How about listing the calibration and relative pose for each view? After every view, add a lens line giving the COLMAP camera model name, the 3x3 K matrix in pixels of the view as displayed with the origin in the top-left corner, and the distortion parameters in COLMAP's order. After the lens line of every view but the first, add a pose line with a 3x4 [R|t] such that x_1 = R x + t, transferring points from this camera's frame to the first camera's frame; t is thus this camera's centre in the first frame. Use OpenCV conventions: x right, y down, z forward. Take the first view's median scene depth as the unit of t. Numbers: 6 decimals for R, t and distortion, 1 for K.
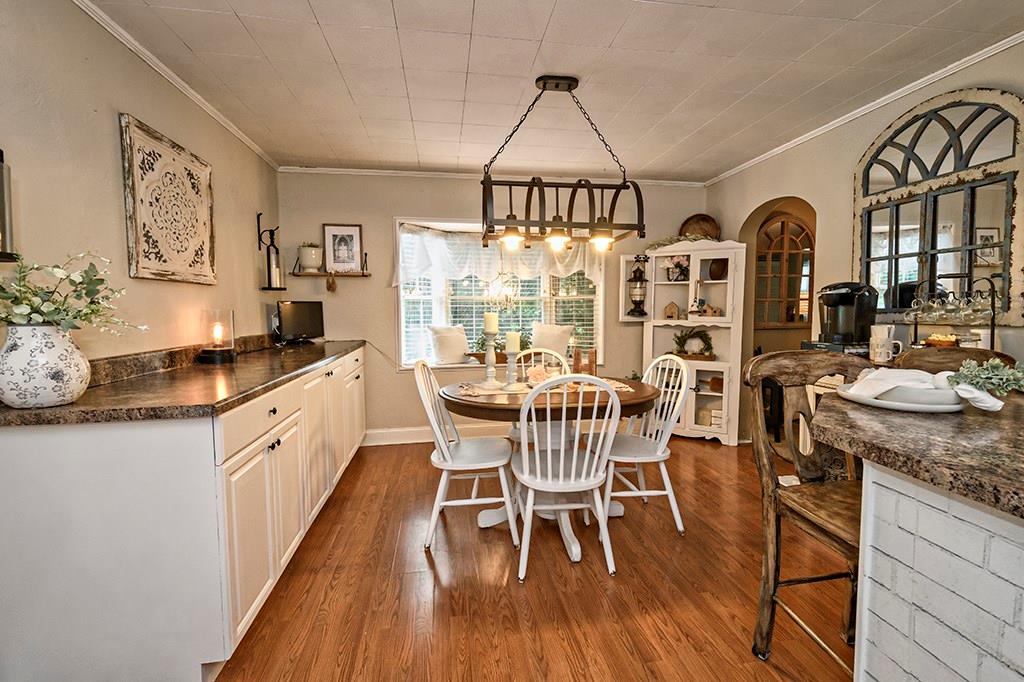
lens RADIAL K [[443.0, 0, 513.7], [0, 443.0, 338.4], [0, 0, 1]] dist [0.002650, -0.000341]
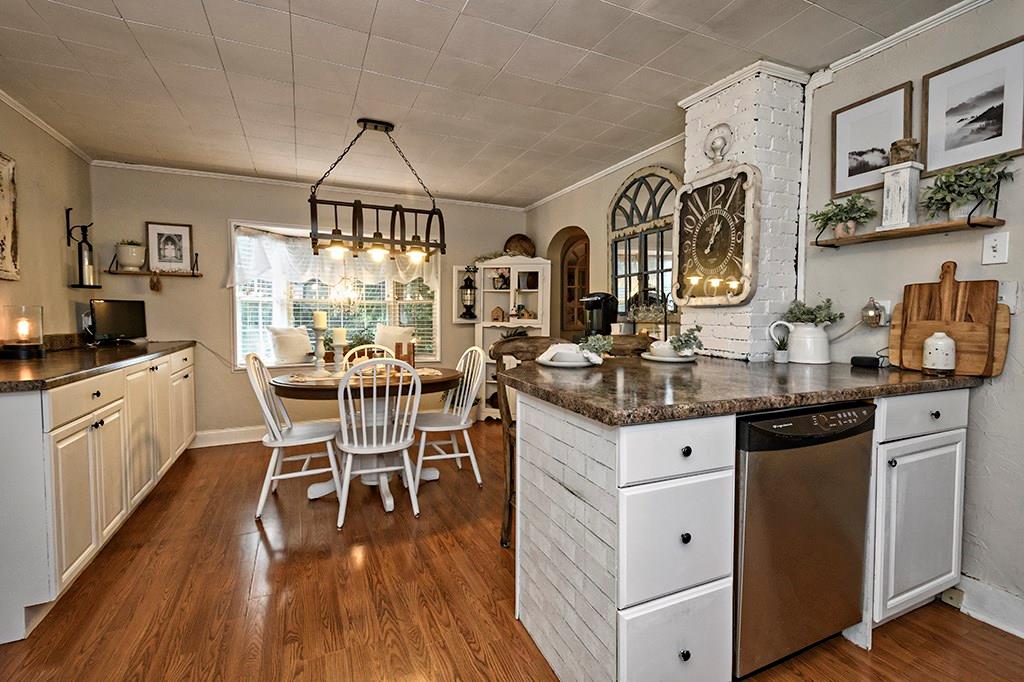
lens RADIAL K [[454.8, 0, 516.3], [0, 454.8, 335.8], [0, 0, 1]] dist [0.001582, -0.000711]
pose [[0.959598, -0.004144, 0.281343, 0.099586], [0.010951, 0.999684, -0.022627, 0.035236], [-0.281160, 0.024794, 0.959341, -0.265608]]
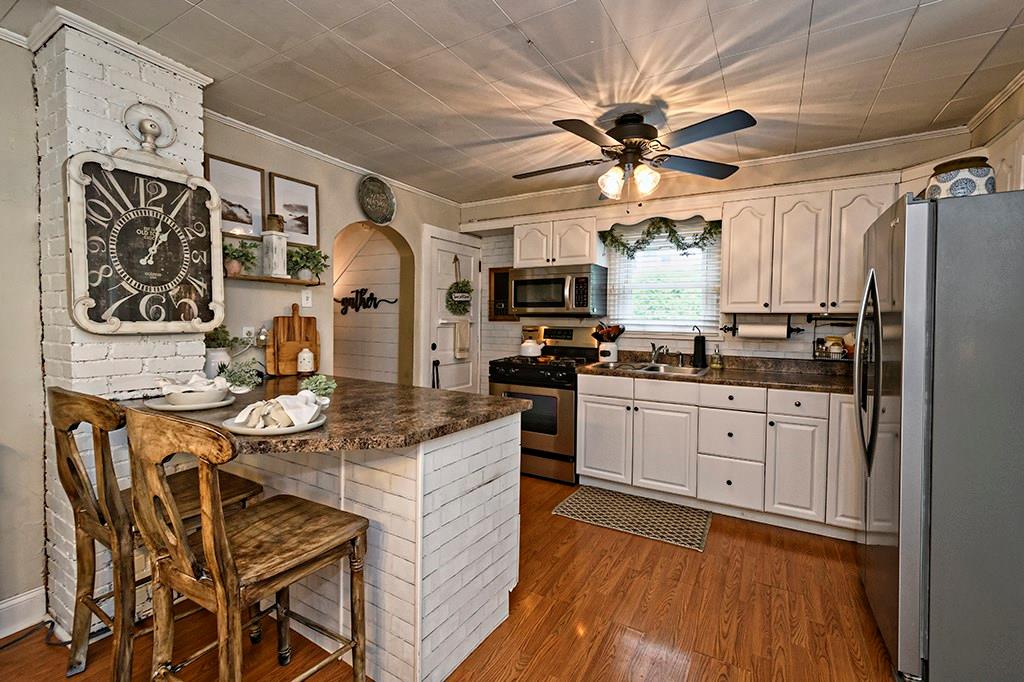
lens RADIAL K [[443.3, 0, 502.5], [0, 443.3, 333.0], [0, 0, 1]] dist [0.002414, 0.000082]
pose [[-0.765776, -0.020185, 0.642791, -0.139807], [0.036810, 0.996493, 0.075145, -0.074329], [-0.642053, 0.081206, -0.762347, 0.688631]]
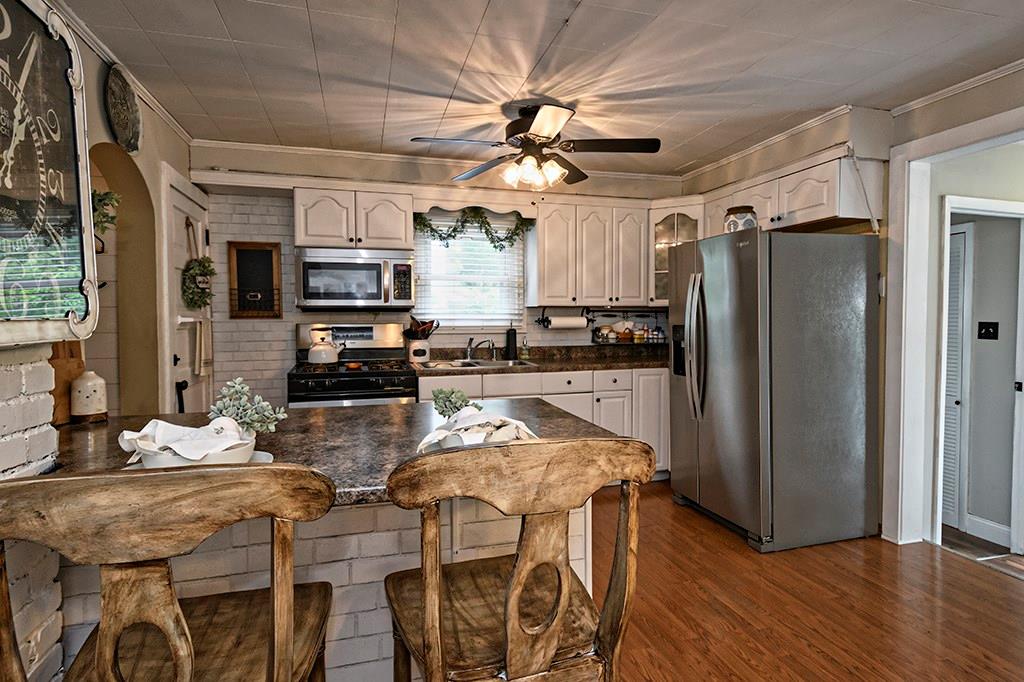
lens RADIAL K [[536.3, 0, 513.1], [0, 536.3, 336.3], [0, 0, 1]] dist [0.007113, -0.000433]
pose [[-0.992613, 0.018066, -0.119974, 0.434024], [0.006297, 0.995190, 0.097761, -0.081507], [0.121163, 0.096283, -0.987952, 0.915667]]
